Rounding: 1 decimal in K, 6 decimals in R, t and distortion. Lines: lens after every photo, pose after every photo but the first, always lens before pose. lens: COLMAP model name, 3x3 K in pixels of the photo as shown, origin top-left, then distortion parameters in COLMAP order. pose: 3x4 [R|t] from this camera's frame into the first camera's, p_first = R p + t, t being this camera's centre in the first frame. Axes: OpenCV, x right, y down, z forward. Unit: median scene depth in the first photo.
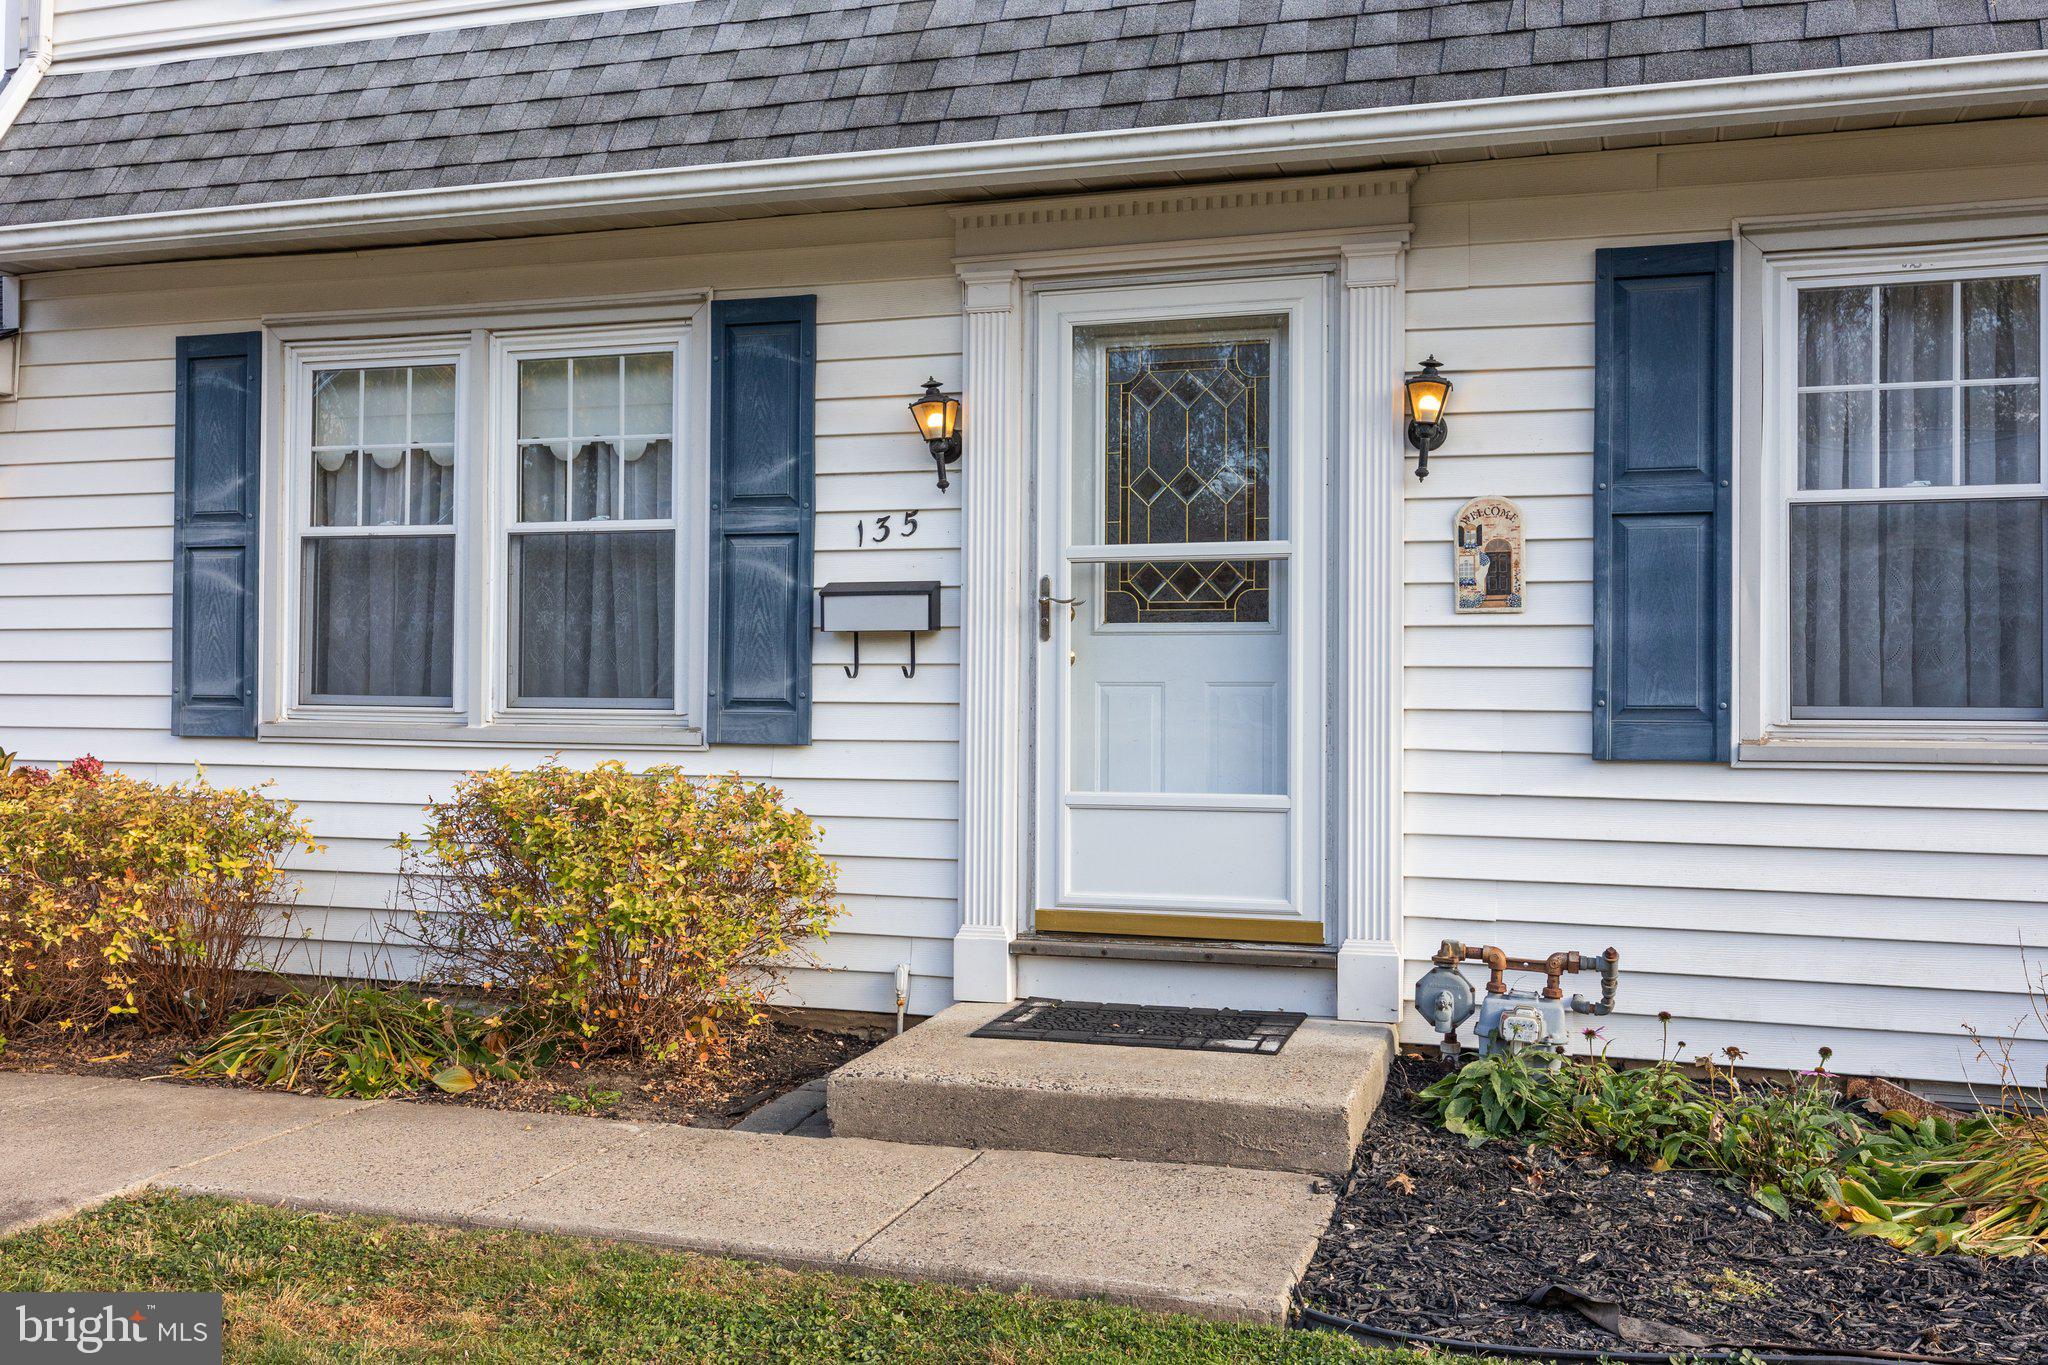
lens RADIAL K [[1870.4, 0, 1024.0], [0, 1870.4, 682.5], [0, 0, 1]] dist [0.004488, 0.001359]
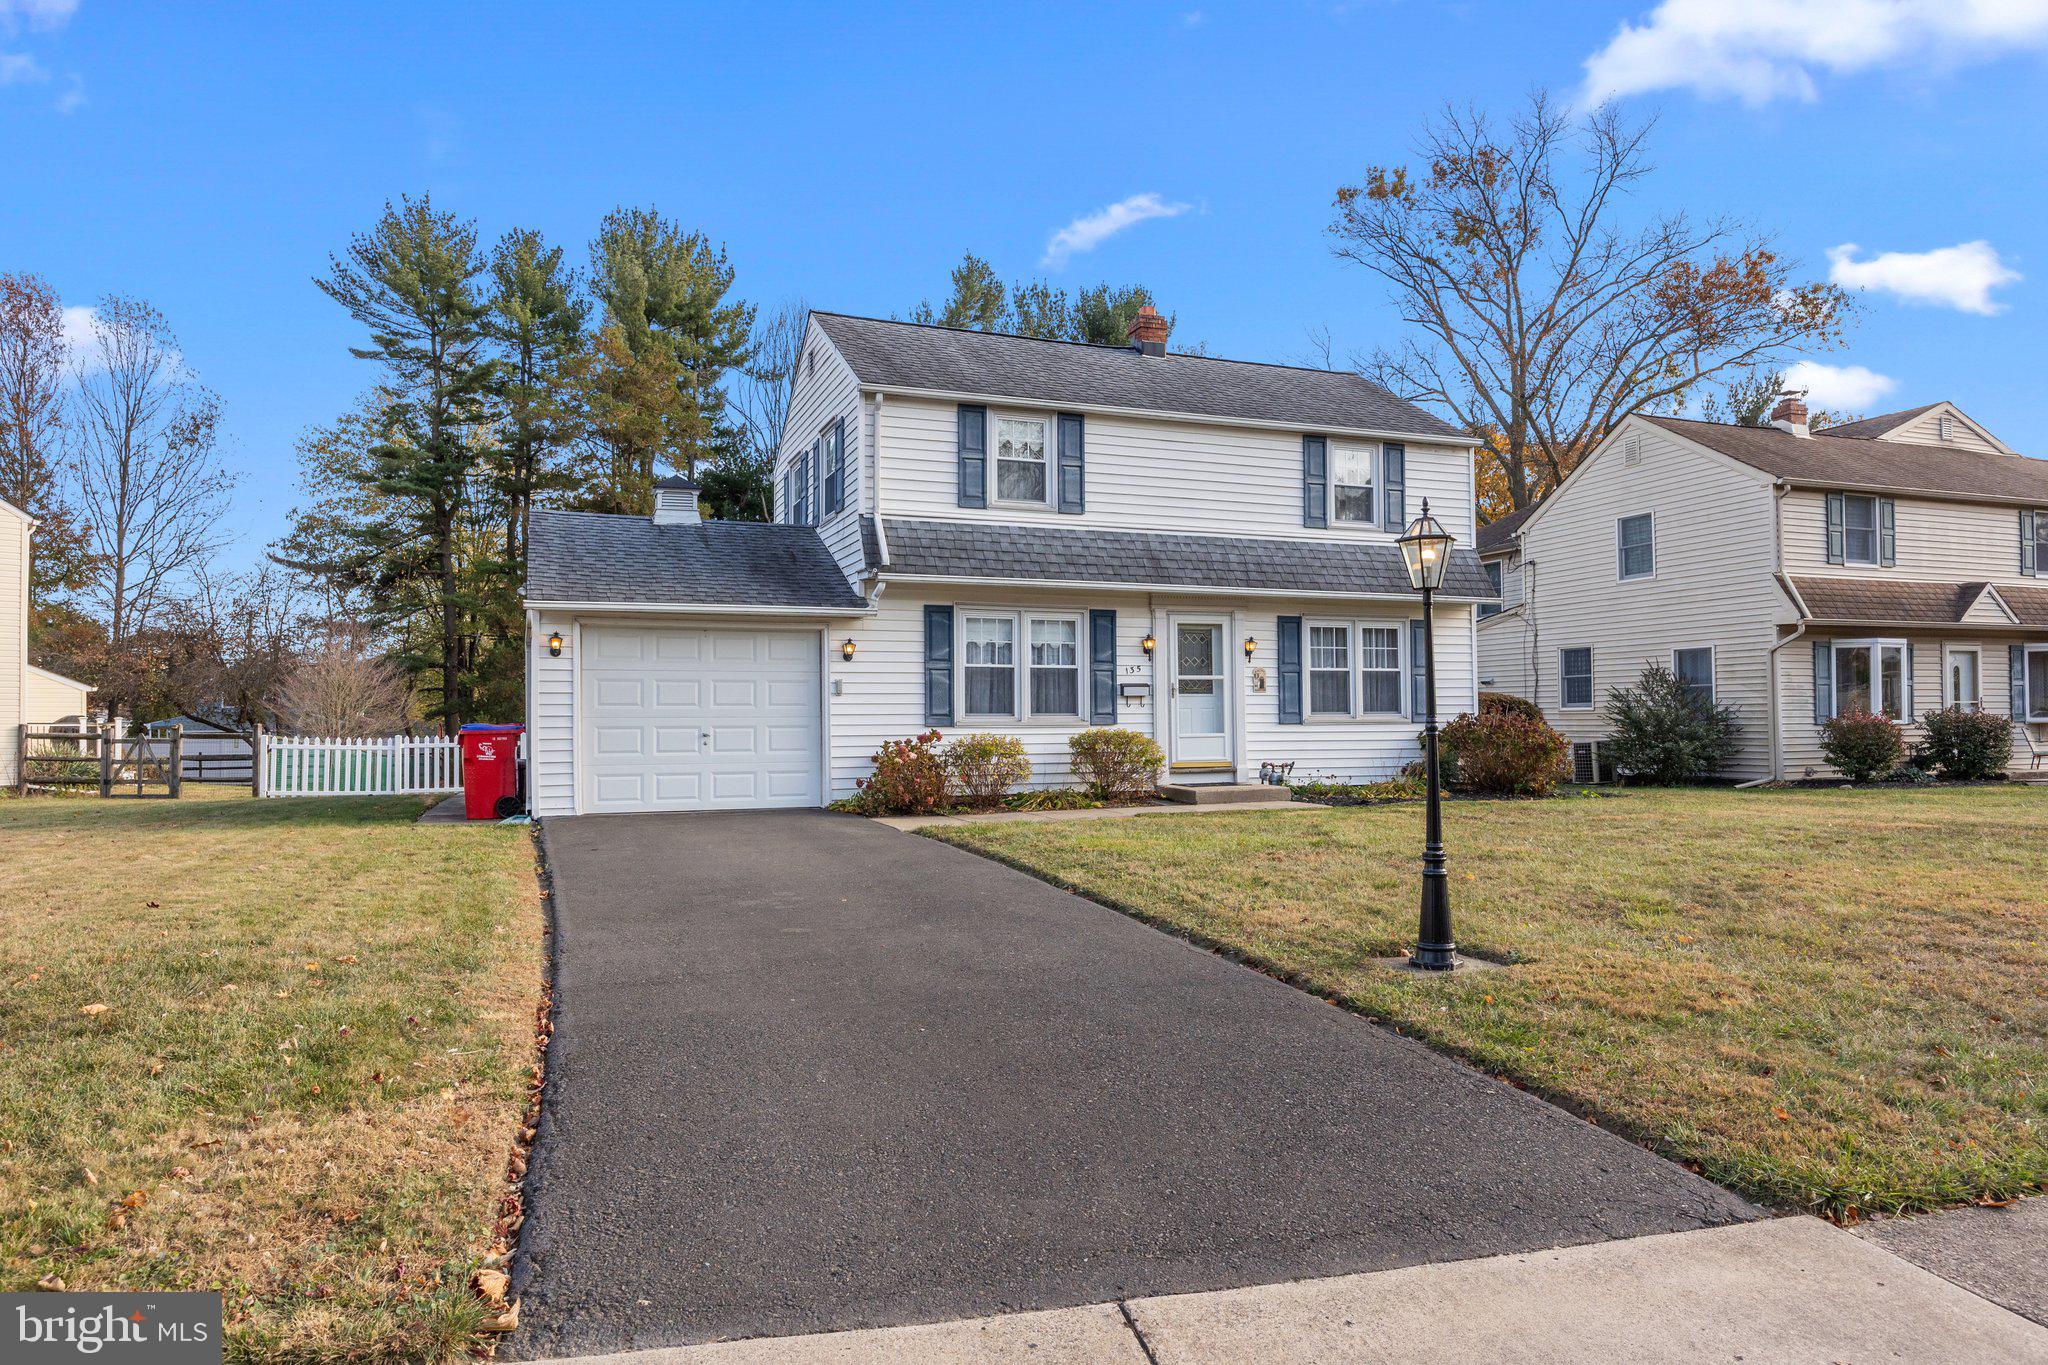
lens RADIAL K [[1268.6, 0, 1024.0], [0, 1268.6, 682.5], [0, 0, 1]] dist [-0.001026, -0.000330]
pose [[0.772629, 0.005757, 0.634832, -1.959906], [0.005381, 0.999864, -0.015617, -0.014389], [-0.634835, 0.015482, 0.772492, -0.936981]]
